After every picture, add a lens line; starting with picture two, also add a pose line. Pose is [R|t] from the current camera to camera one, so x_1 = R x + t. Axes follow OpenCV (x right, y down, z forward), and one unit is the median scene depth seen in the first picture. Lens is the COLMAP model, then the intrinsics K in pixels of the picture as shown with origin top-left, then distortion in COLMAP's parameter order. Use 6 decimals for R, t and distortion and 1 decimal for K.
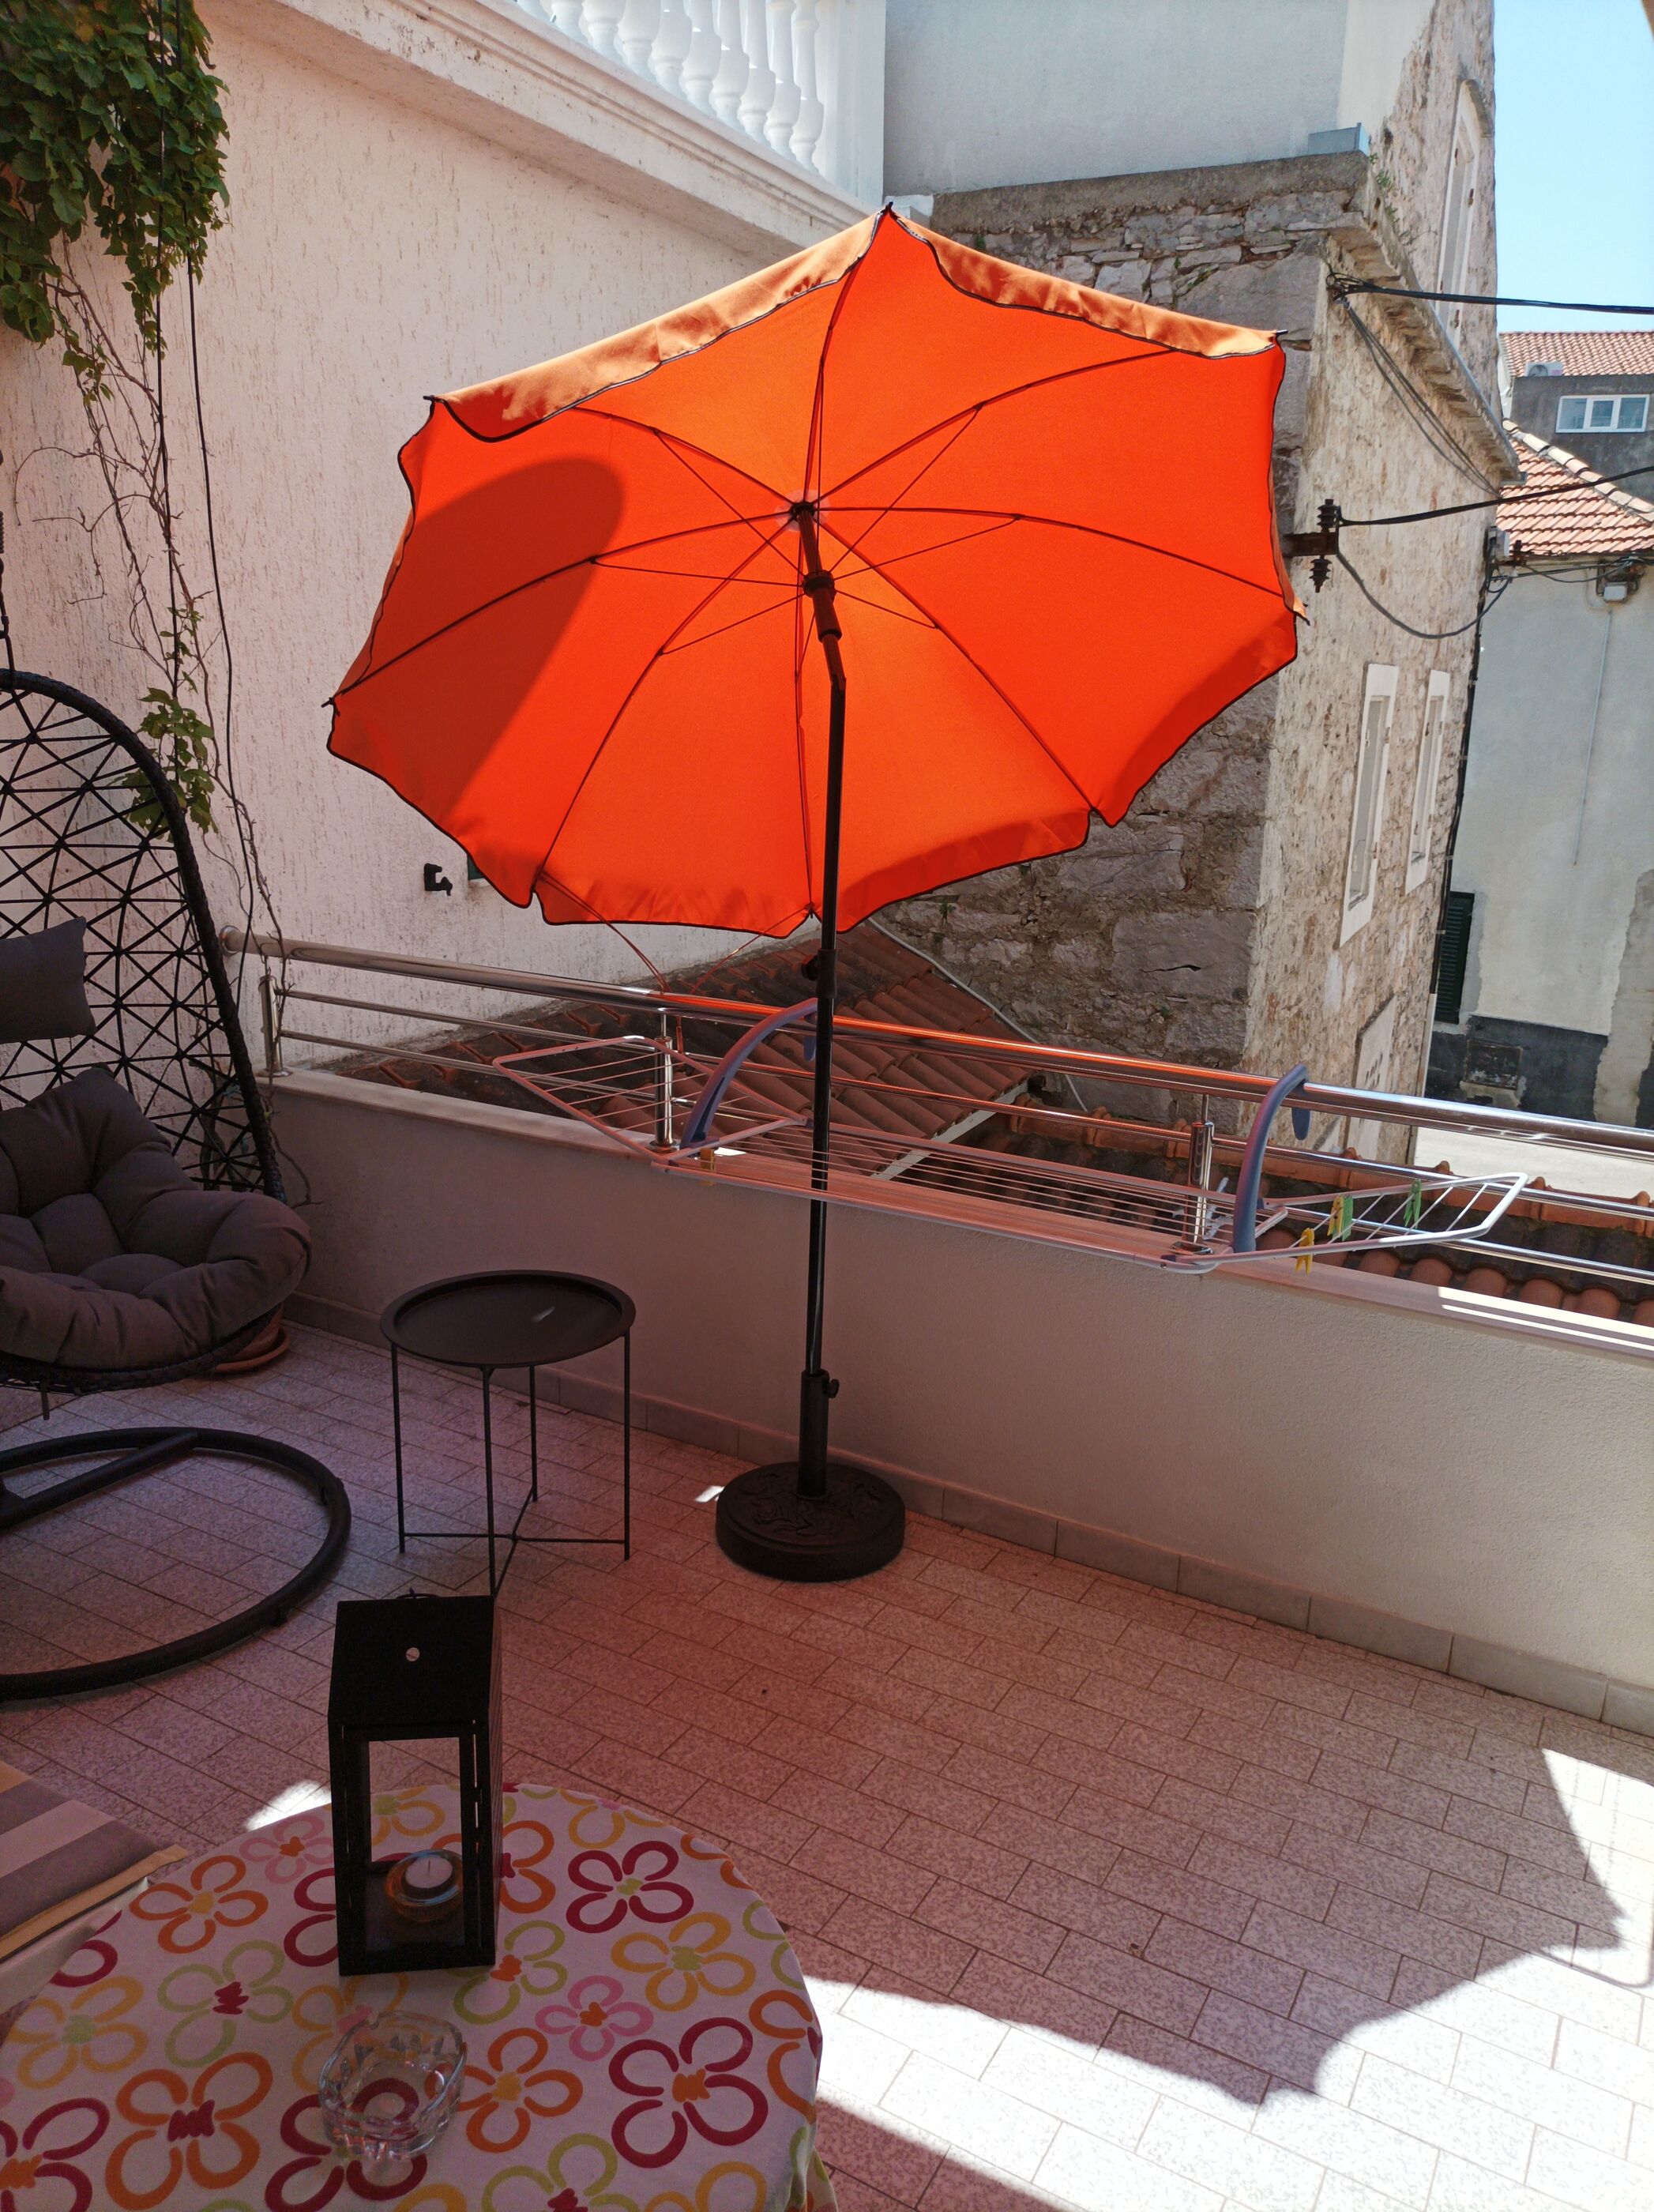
lens RADIAL K [[1657.8, 0, 837.6], [0, 1657.8, 1120.4], [0, 0, 1]] dist [0.030764, -0.021405]
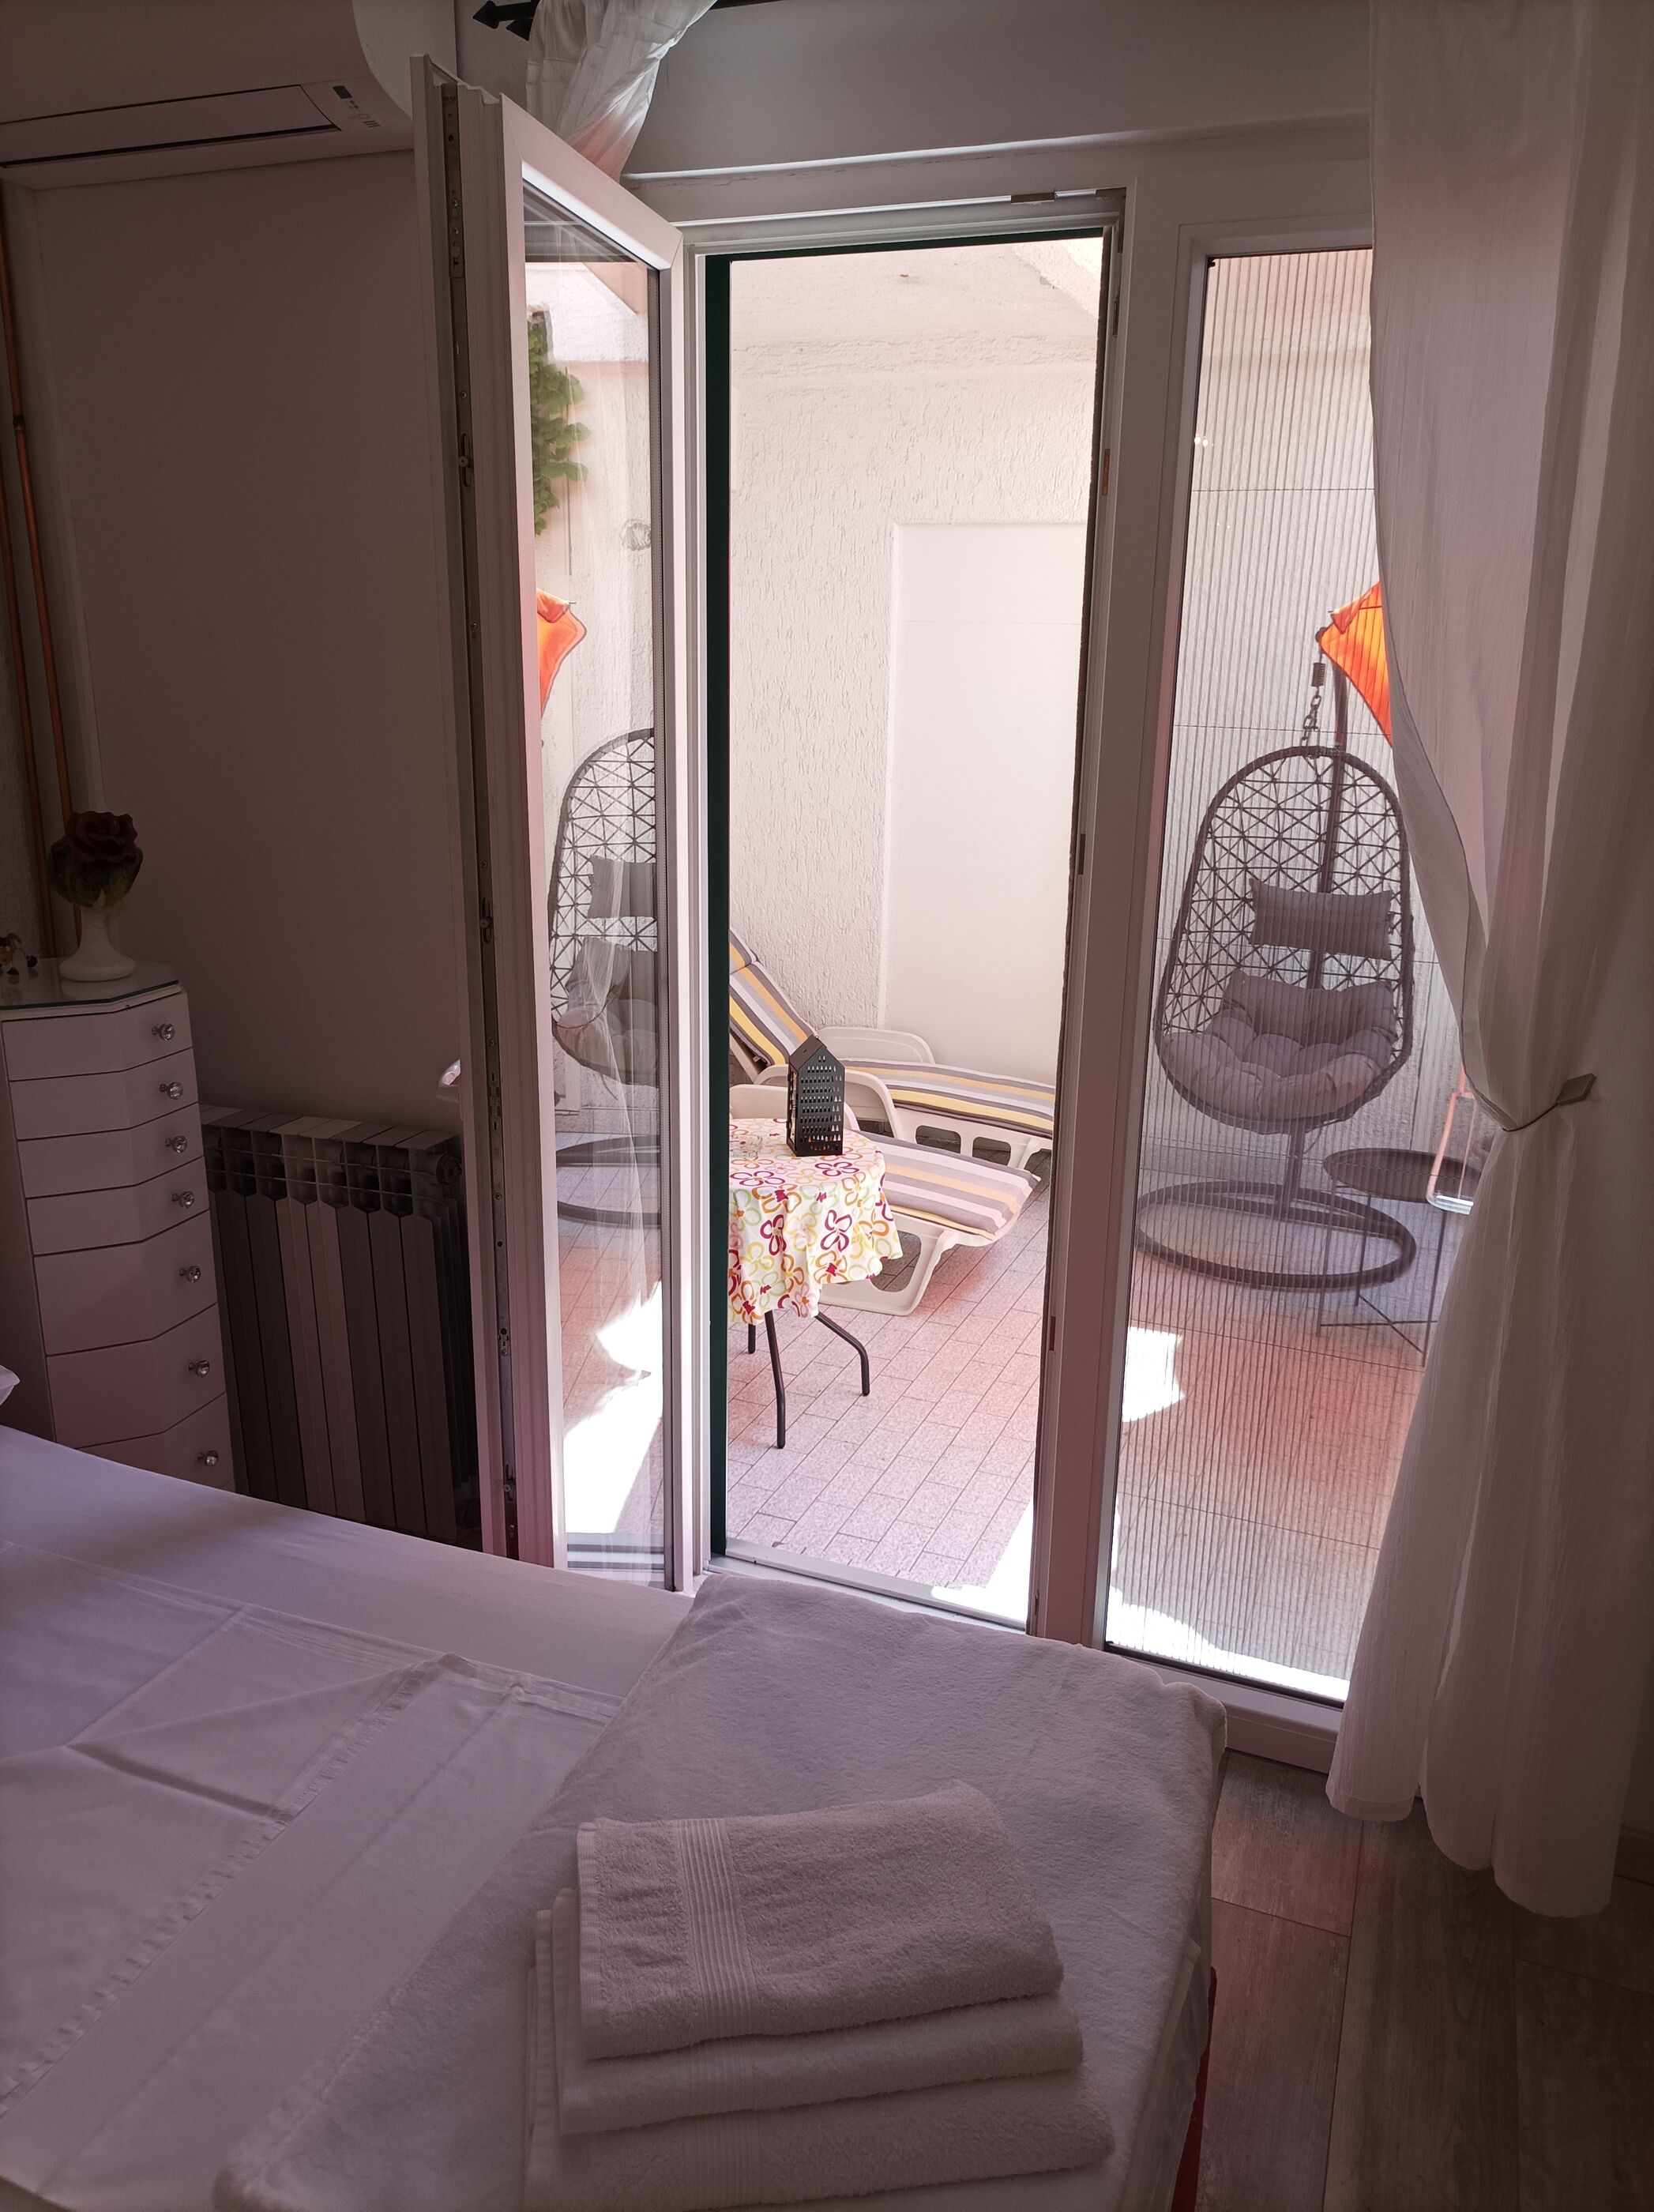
lens RADIAL K [[1657.8, 0, 781.4], [0, 1657.8, 1109.7], [0, 0, 1]] dist [0.030764, -0.021405]
pose [[0.100288, 0.249628, -0.963134, 1.089962], [-0.274936, 0.937276, 0.214298, -0.096798], [0.956218, 0.243309, 0.162630, 0.167865]]
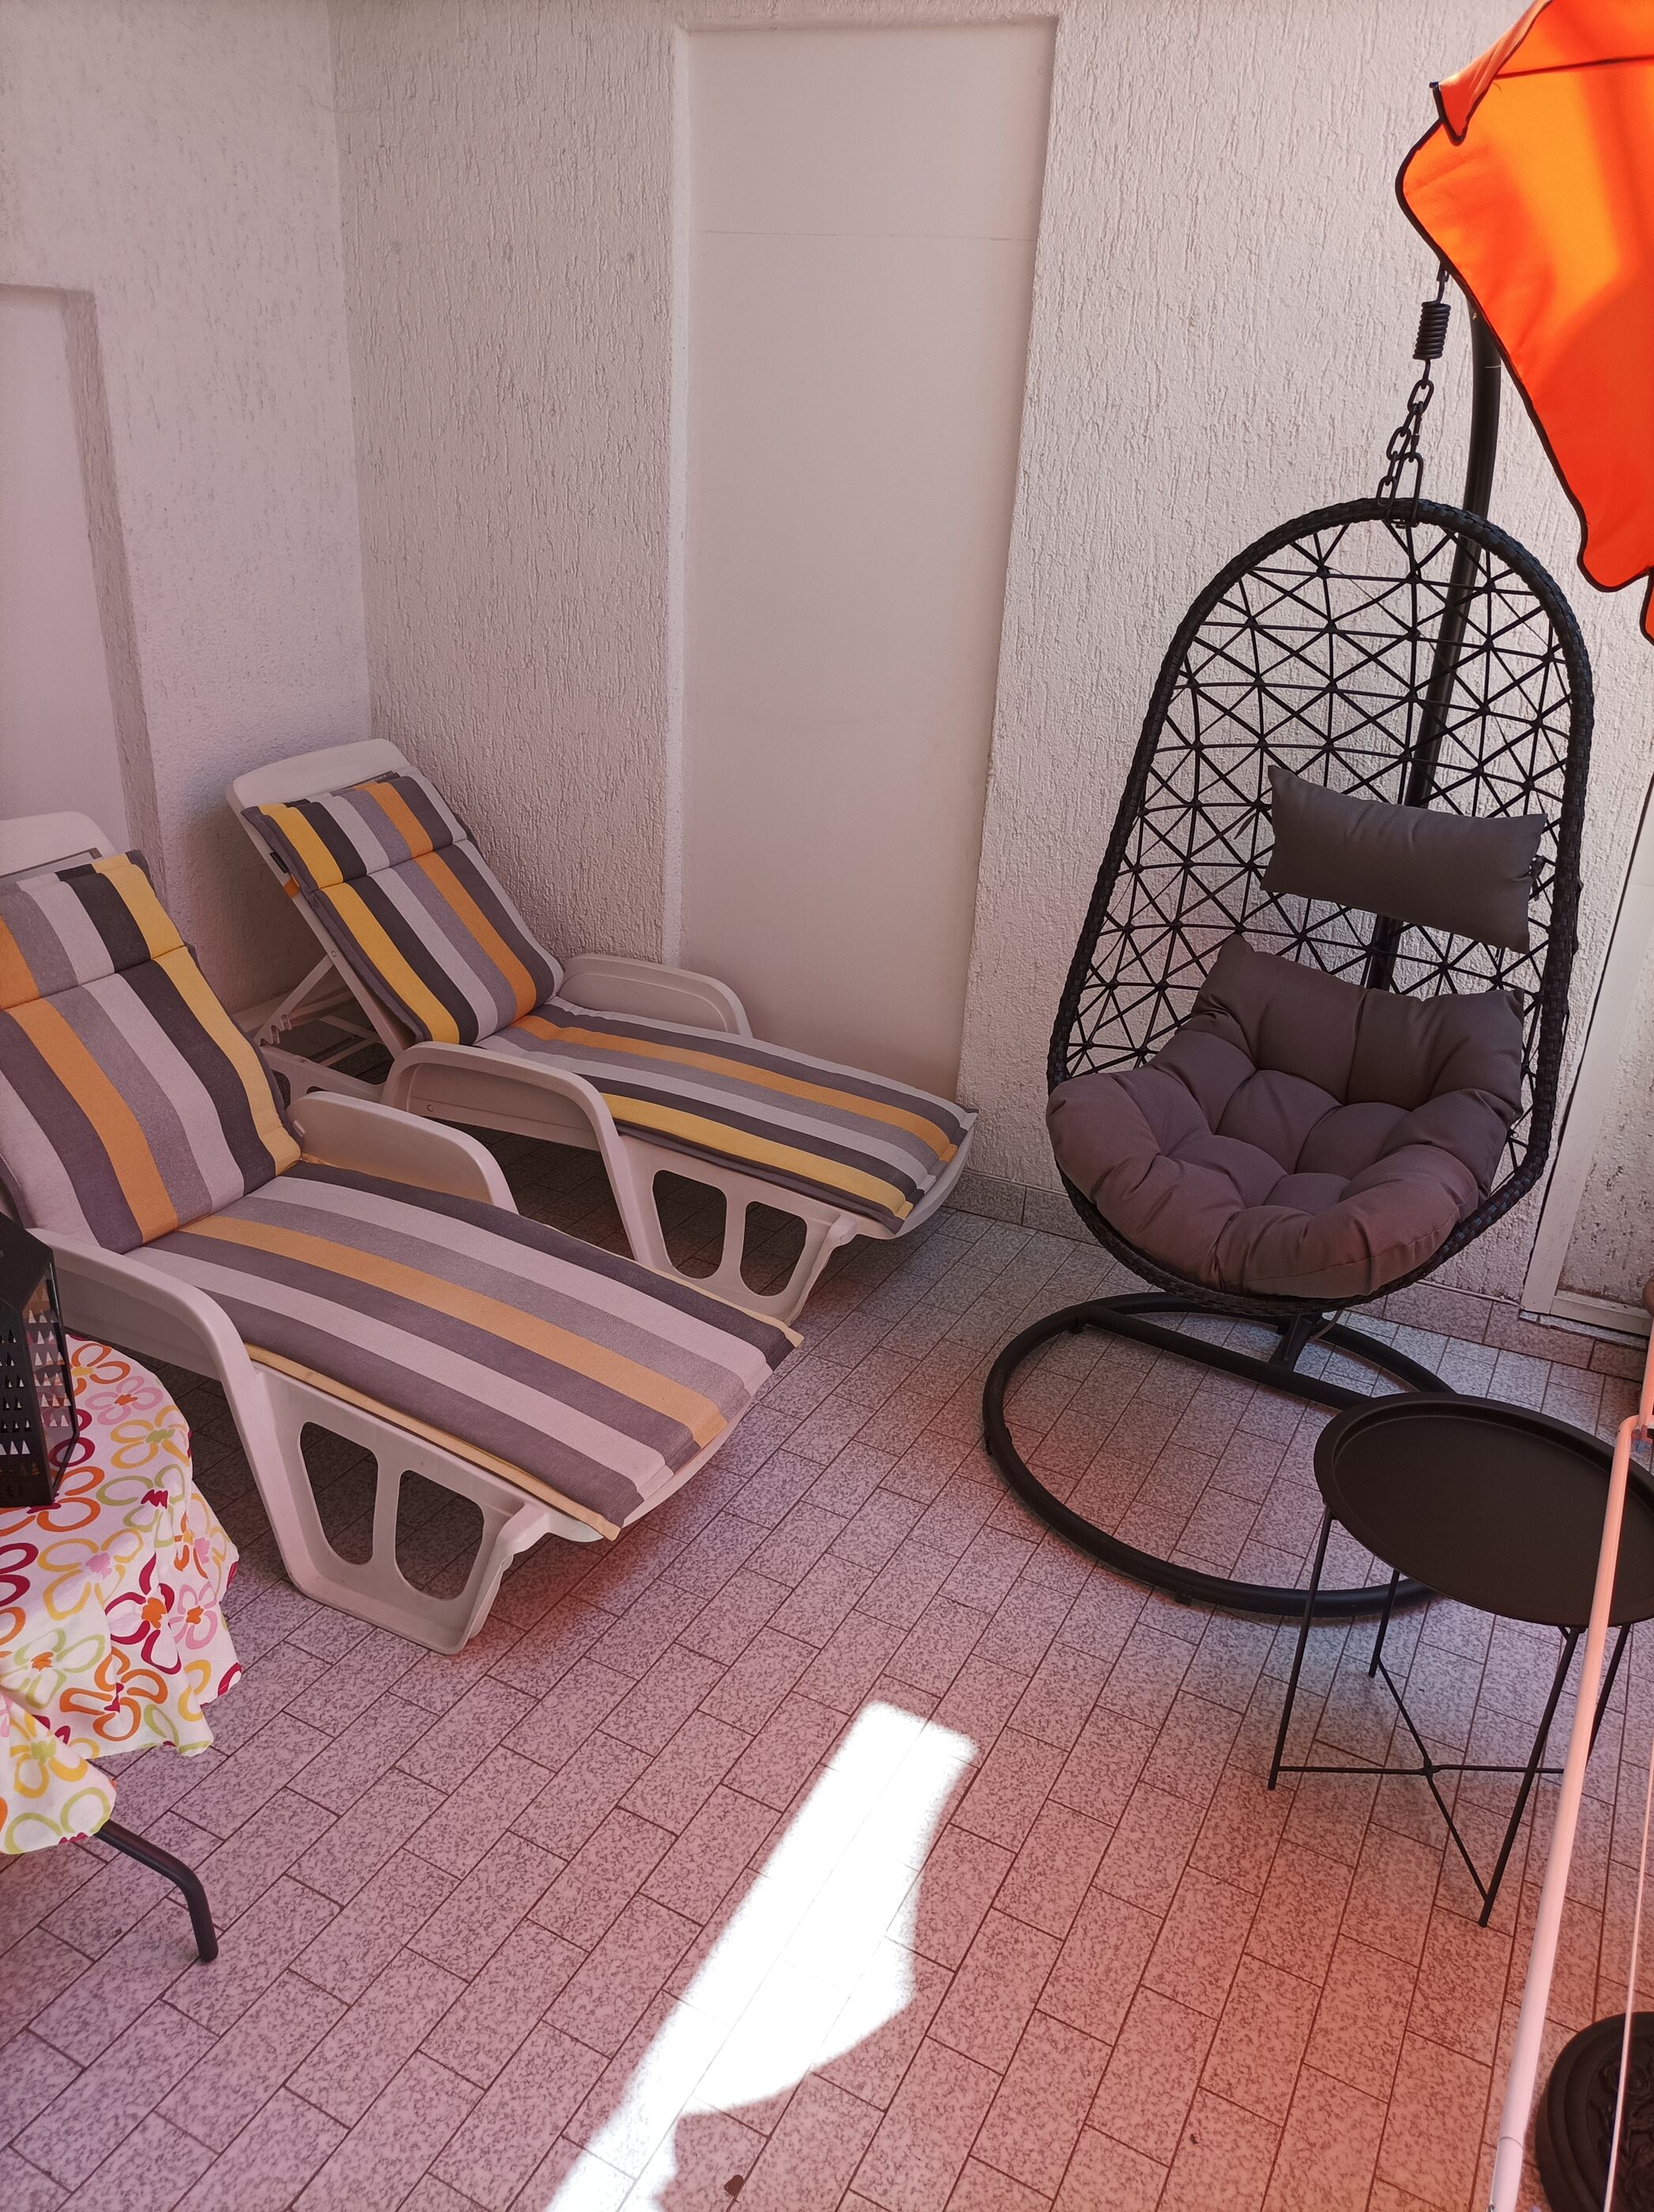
lens RADIAL K [[1657.8, 0, 820.4], [0, 1657.8, 1122.8], [0, 0, 1]] dist [0.030764, -0.021405]
pose [[0.030171, 0.393407, -0.918869, 0.332995], [-0.310258, 0.877567, 0.365537, -0.165424], [0.950174, 0.274058, 0.148534, 0.531845]]
